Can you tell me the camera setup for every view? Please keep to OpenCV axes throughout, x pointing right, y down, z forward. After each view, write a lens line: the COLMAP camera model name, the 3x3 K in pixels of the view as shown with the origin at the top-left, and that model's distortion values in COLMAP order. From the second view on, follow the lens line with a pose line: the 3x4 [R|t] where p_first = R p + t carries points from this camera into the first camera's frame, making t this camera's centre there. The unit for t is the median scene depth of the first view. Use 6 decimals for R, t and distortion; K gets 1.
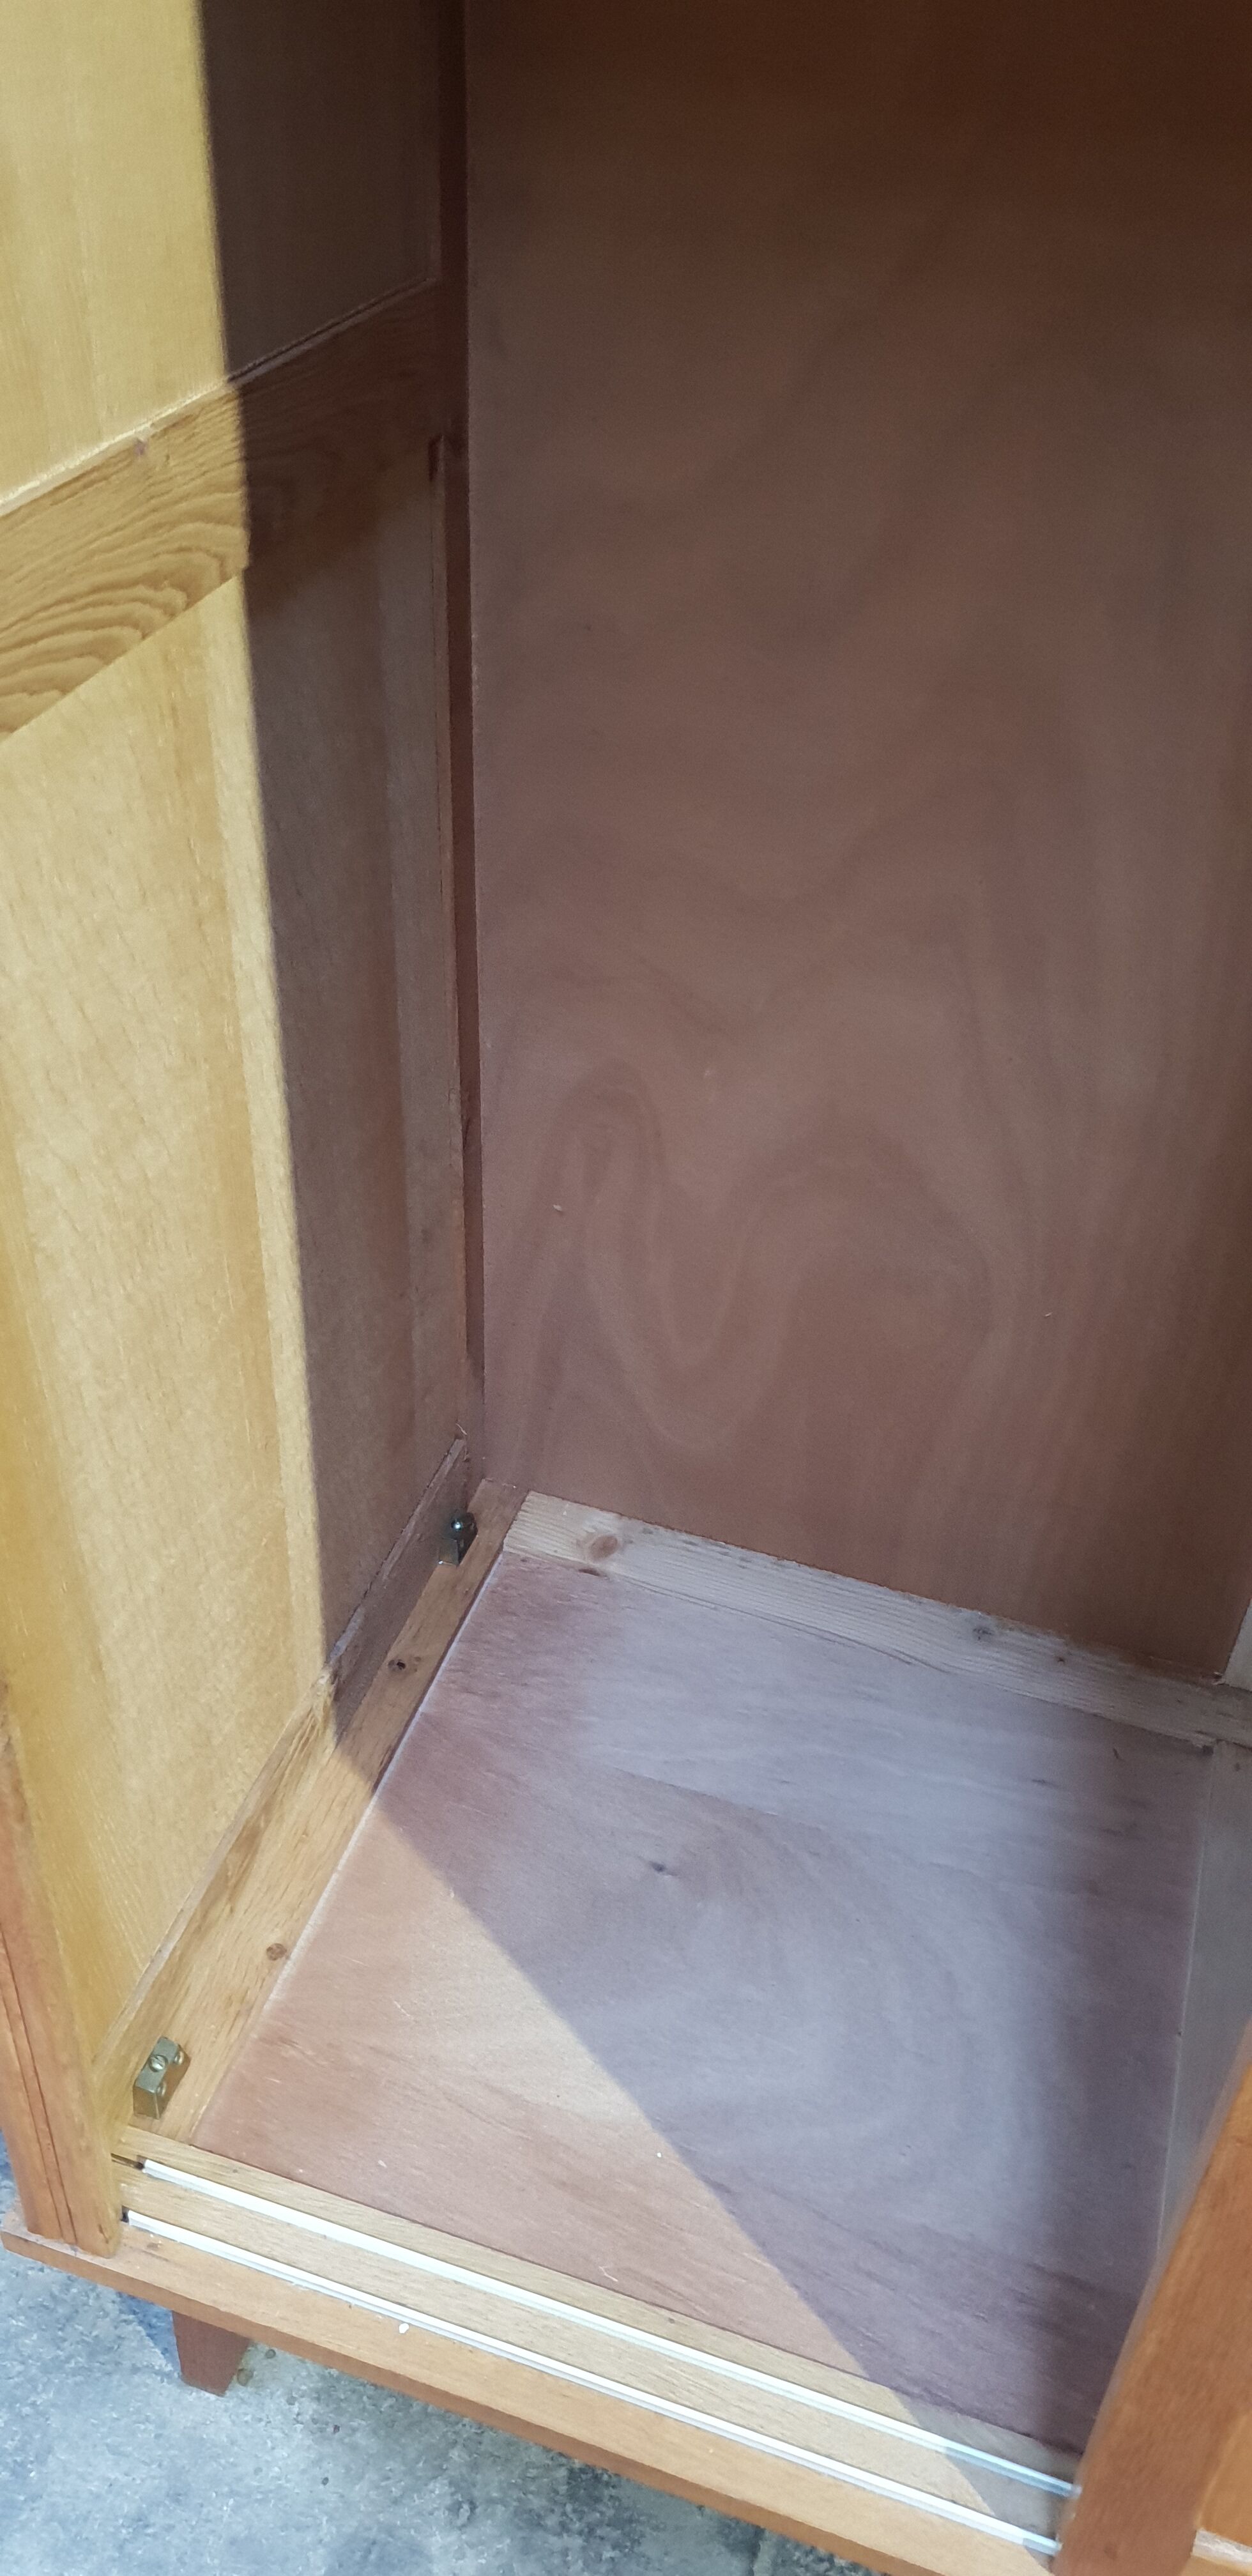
lens RADIAL K [[2028.9, 0, 651.1], [0, 2028.9, 1241.4], [0, 0, 1]] dist [-0.007477, 0.029223]
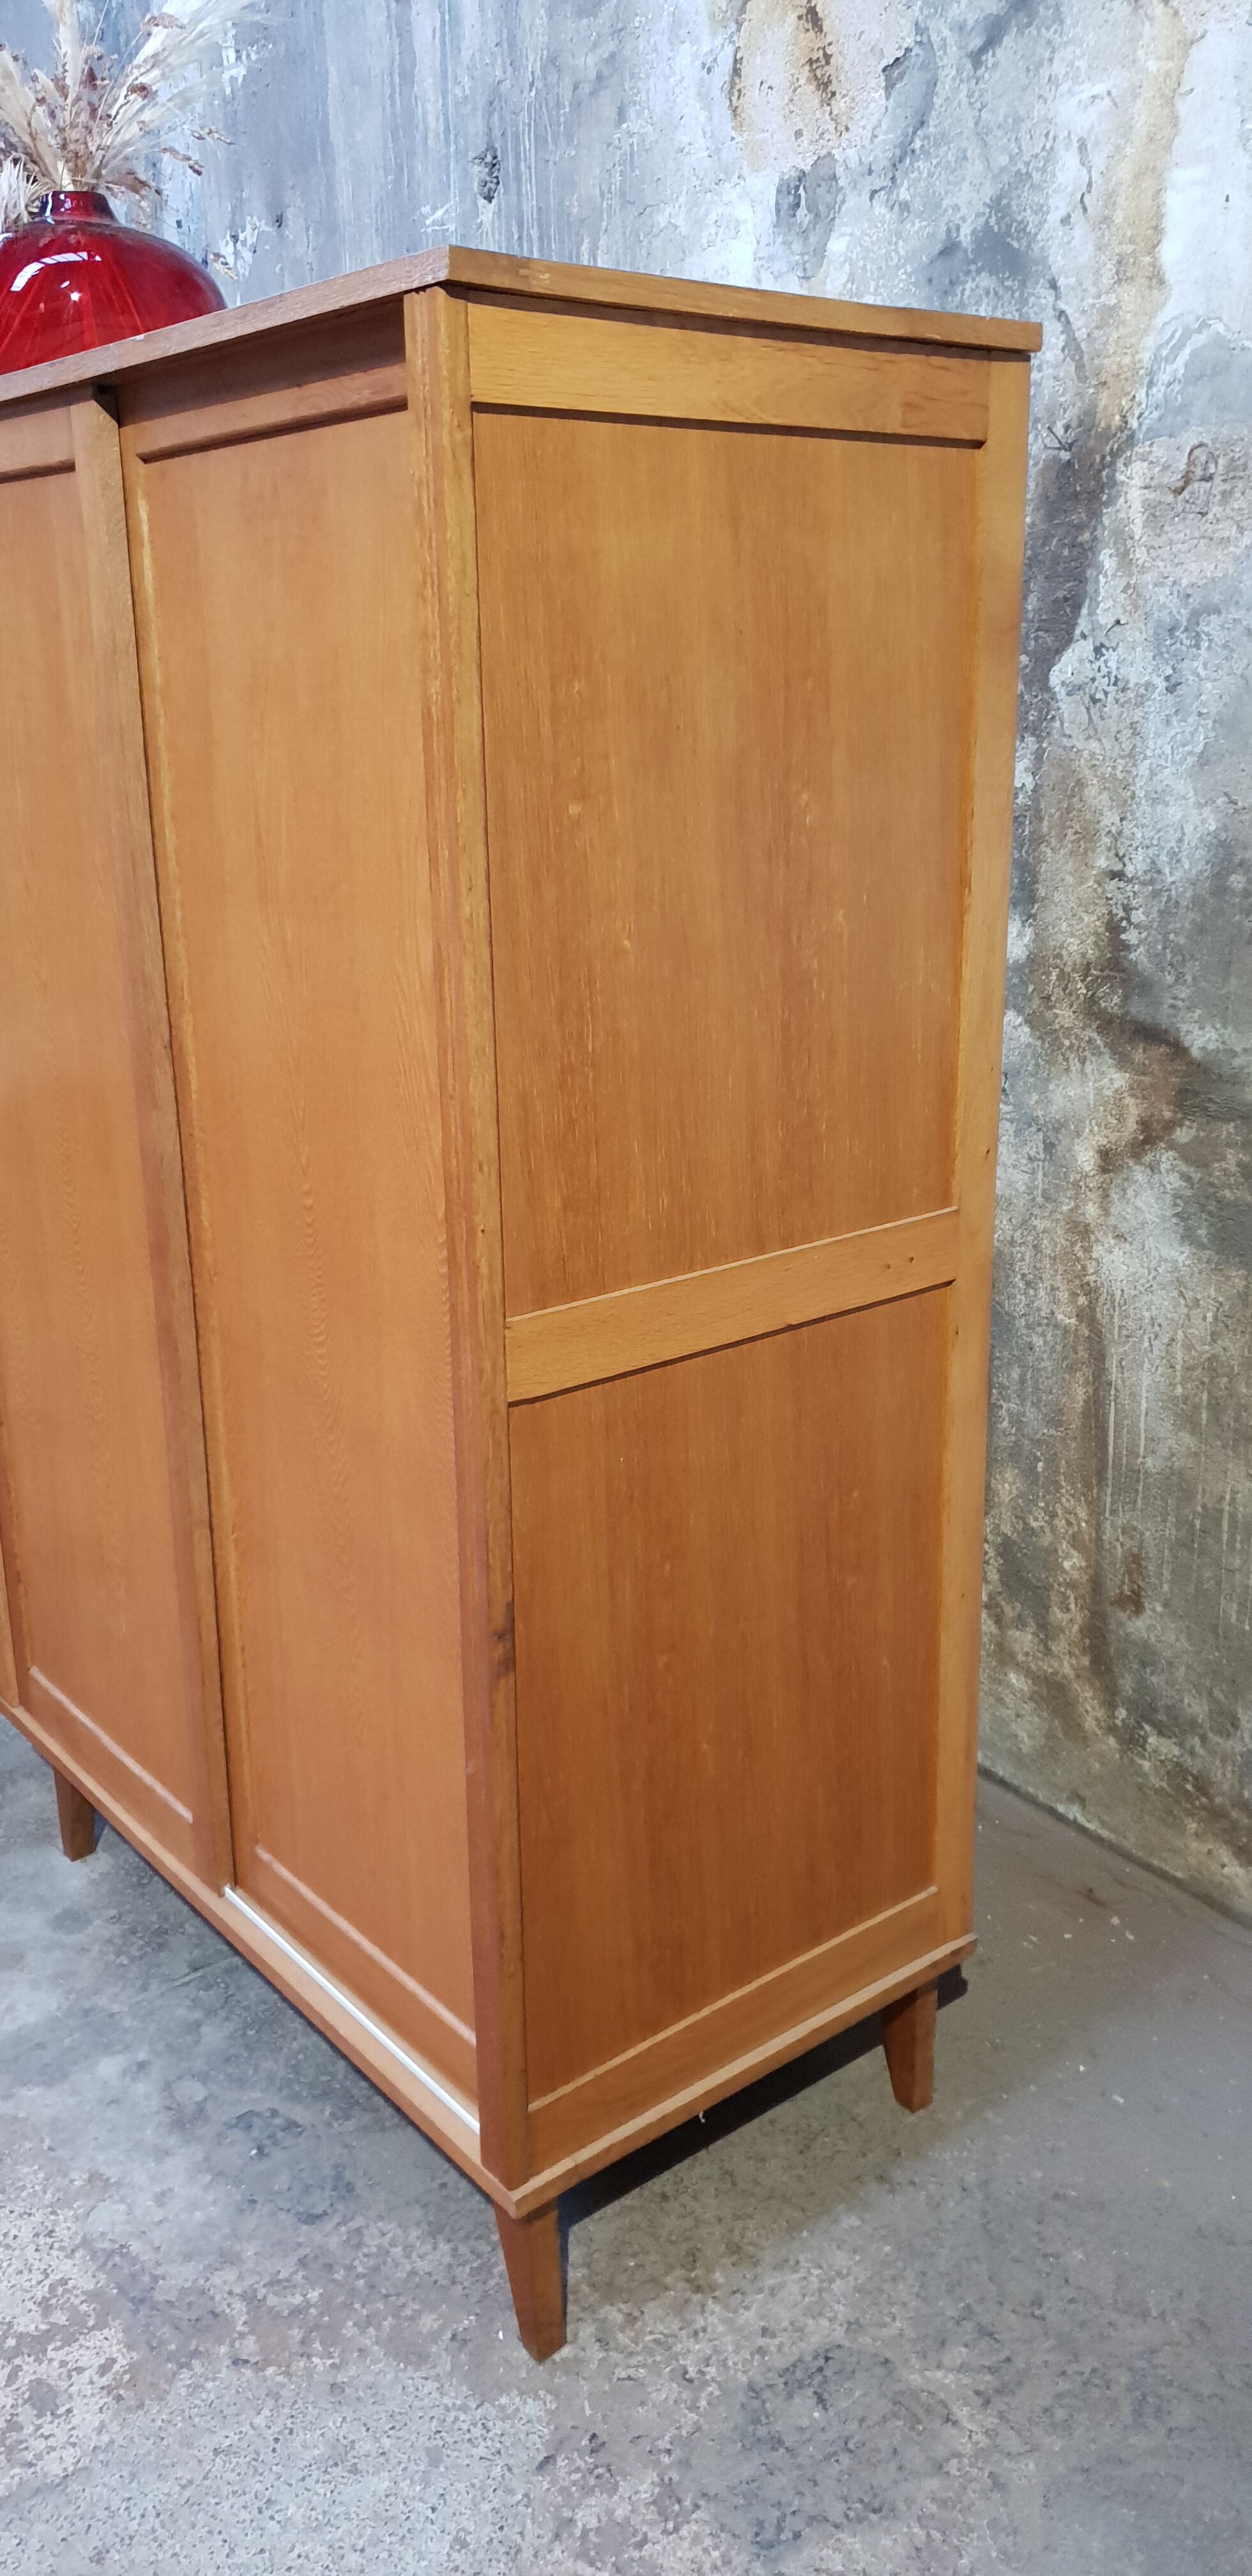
lens RADIAL K [[2028.9, 0, 638.3], [0, 2028.9, 1256.4], [0, 0, 1]] dist [-0.007477, 0.029223]
pose [[0.828238, 0.099195, -0.551527, 1.576904], [-0.288445, 0.919276, -0.267827, 0.387092], [0.480438, 0.380909, 0.789992, -0.791428]]
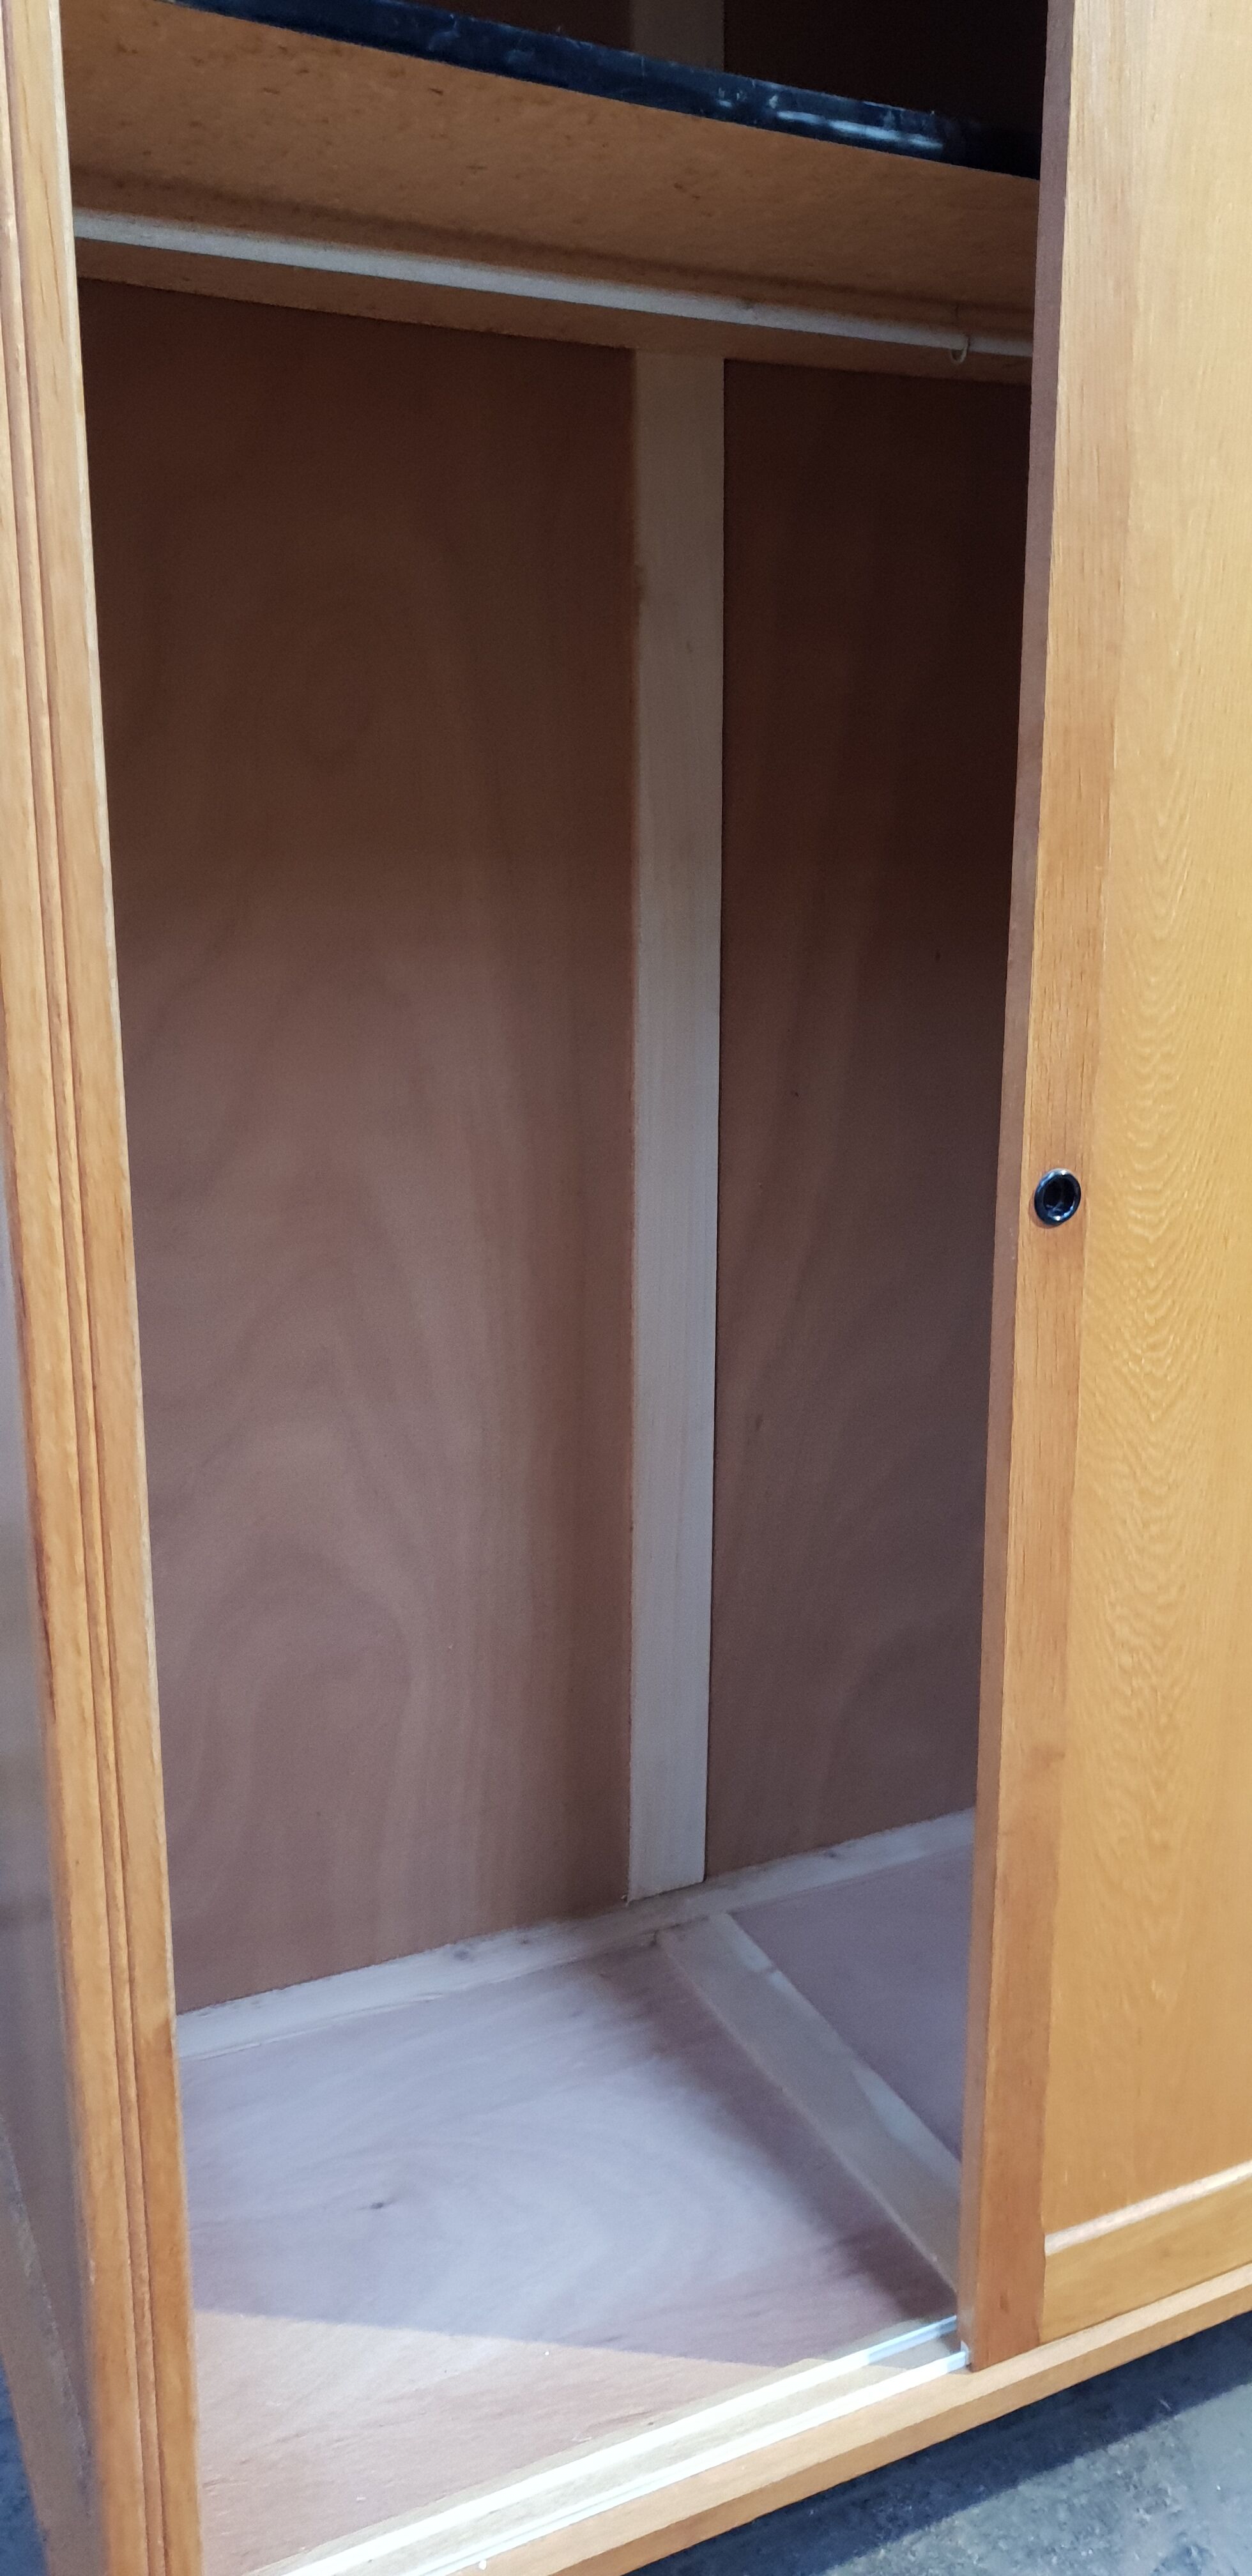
lens RADIAL K [[2028.9, 0, 637.2], [0, 2028.9, 1279.2], [0, 0, 1]] dist [-0.007477, 0.029223]
pose [[0.732272, -0.214018, 0.646509, -0.555437], [0.434612, 0.877741, -0.201702, 0.155817], [-0.524299, 0.428681, 0.735760, -0.151715]]
